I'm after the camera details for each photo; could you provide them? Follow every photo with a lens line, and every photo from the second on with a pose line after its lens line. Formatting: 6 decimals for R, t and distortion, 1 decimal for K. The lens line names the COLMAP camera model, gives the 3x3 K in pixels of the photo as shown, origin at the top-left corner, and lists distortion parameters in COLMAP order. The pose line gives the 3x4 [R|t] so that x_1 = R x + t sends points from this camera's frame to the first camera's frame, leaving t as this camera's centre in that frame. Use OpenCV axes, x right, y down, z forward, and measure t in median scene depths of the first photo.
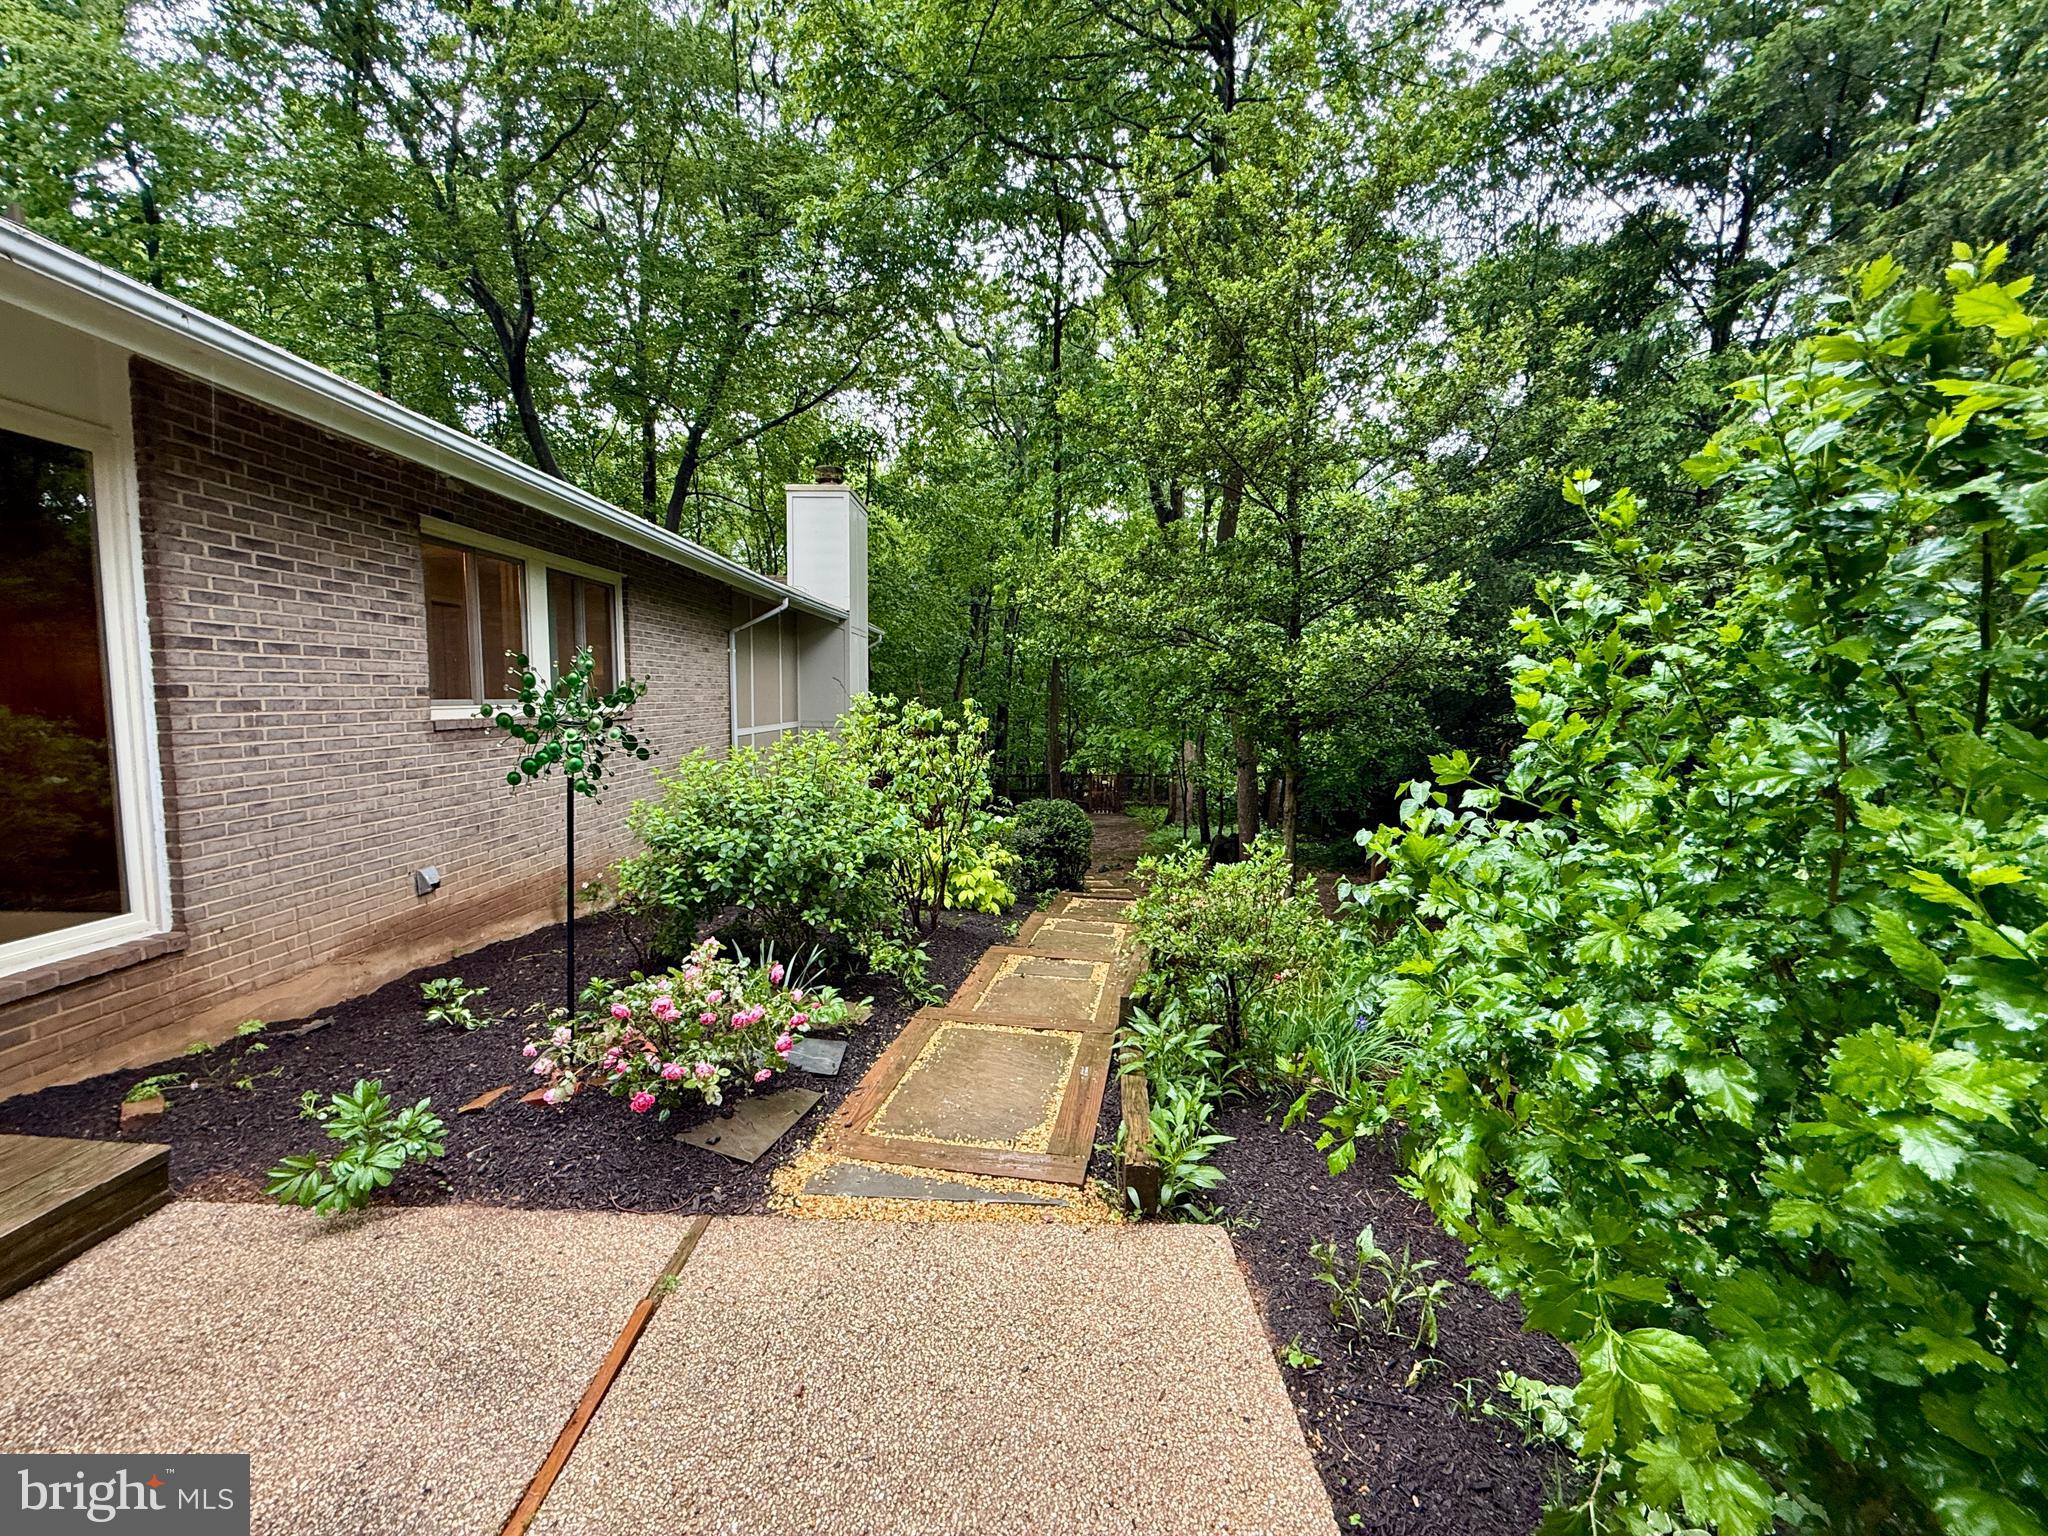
lens RADIAL K [[823.9, 0, 1031.7], [0, 823.9, 756.7], [0, 0, 1]] dist [-0.003868, 0.000793]
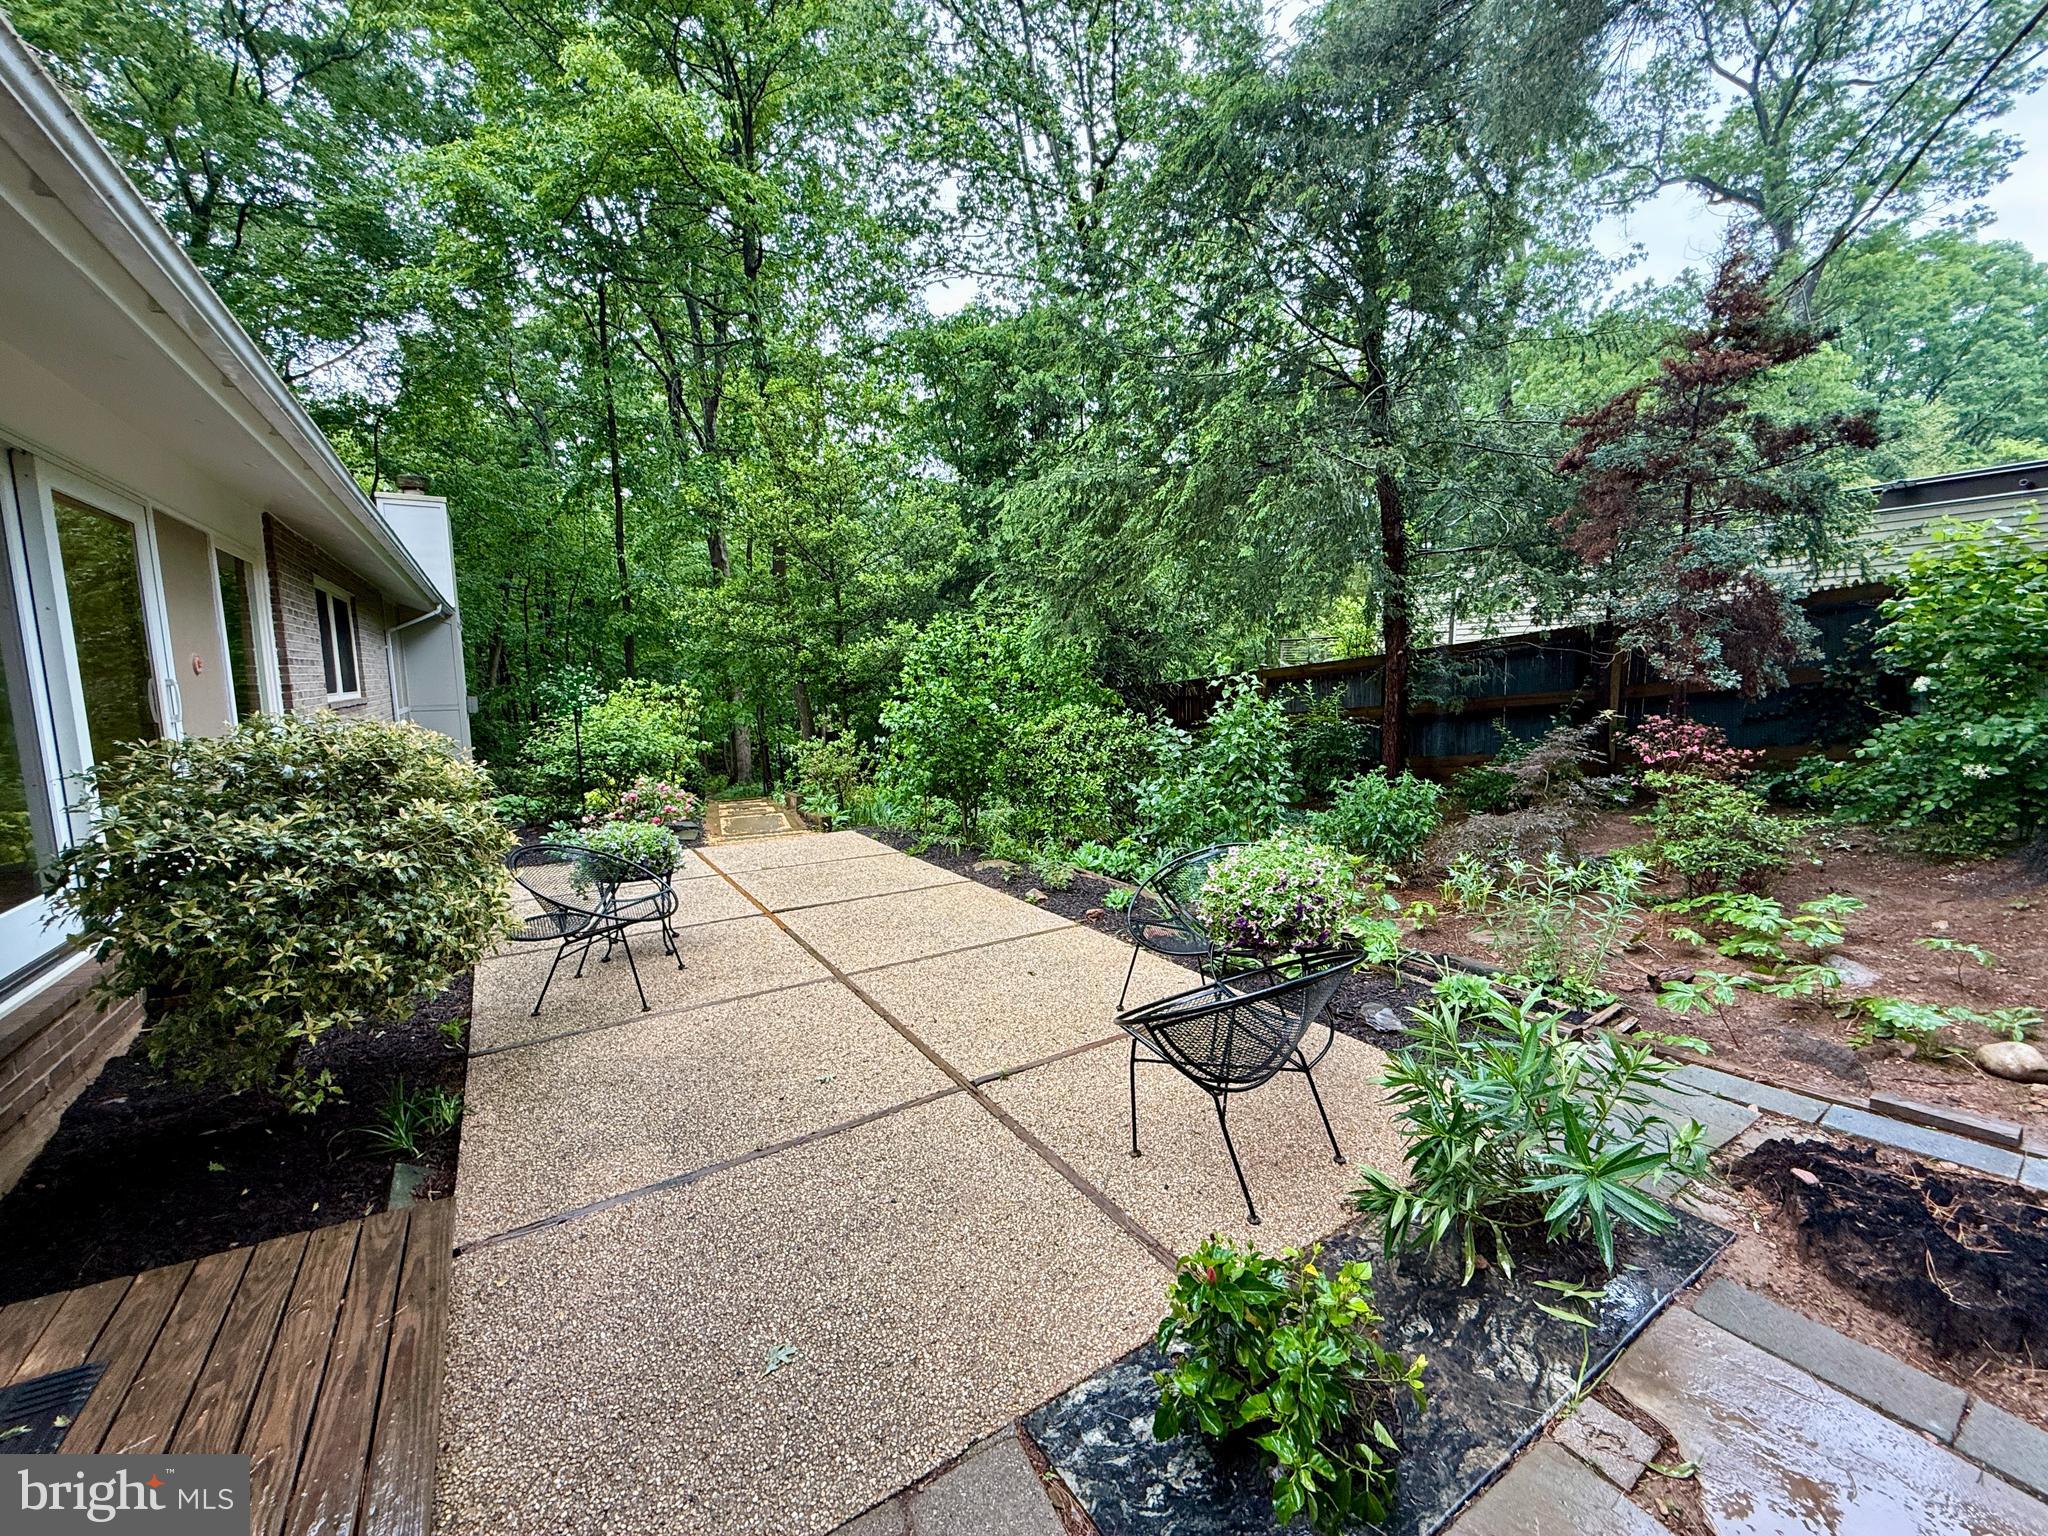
lens RADIAL K [[823.9, 0, 1016.9], [0, 823.9, 769.5], [0, 0, 1]] dist [-0.003868, 0.000793]
pose [[0.847913, -0.090973, 0.522271, -0.441043], [0.068911, 0.995721, 0.061564, 0.074840], [-0.525637, -0.016211, 0.850554, -1.052960]]
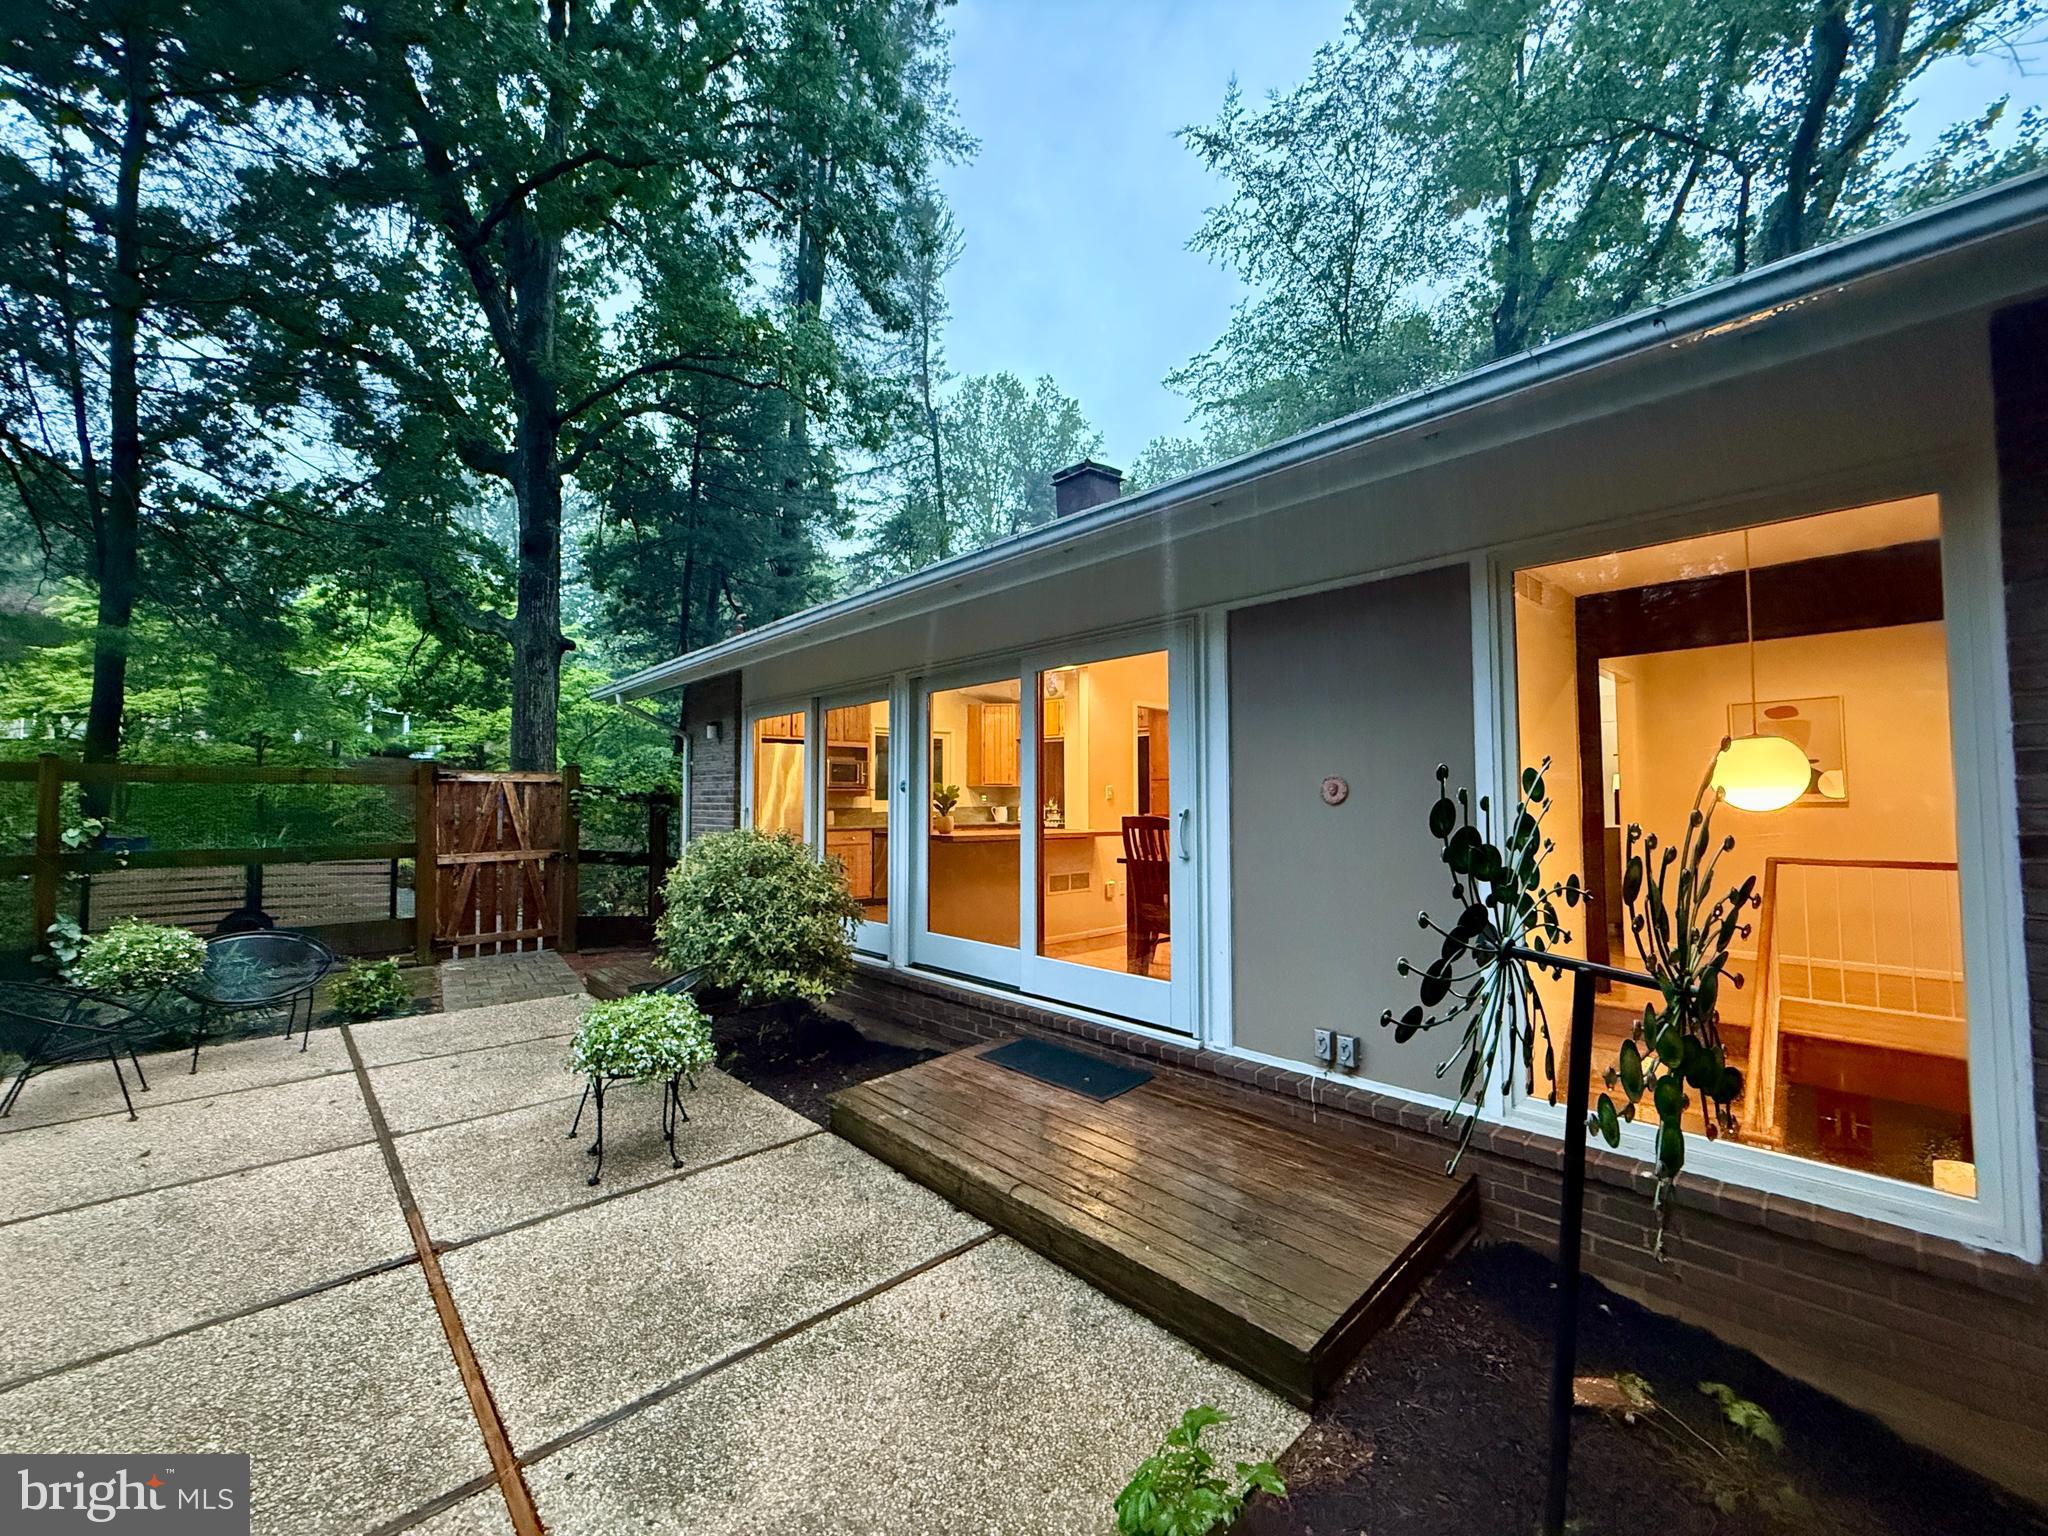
lens RADIAL K [[823.9, 0, 1023.2], [0, 823.9, 758.6], [0, 0, 1]] dist [-0.003868, 0.000793]
pose [[-0.735771, -0.038976, -0.676108, -0.087060], [-0.064800, 0.997814, 0.012997, -0.079072], [0.674124, 0.053374, -0.736688, 0.670743]]
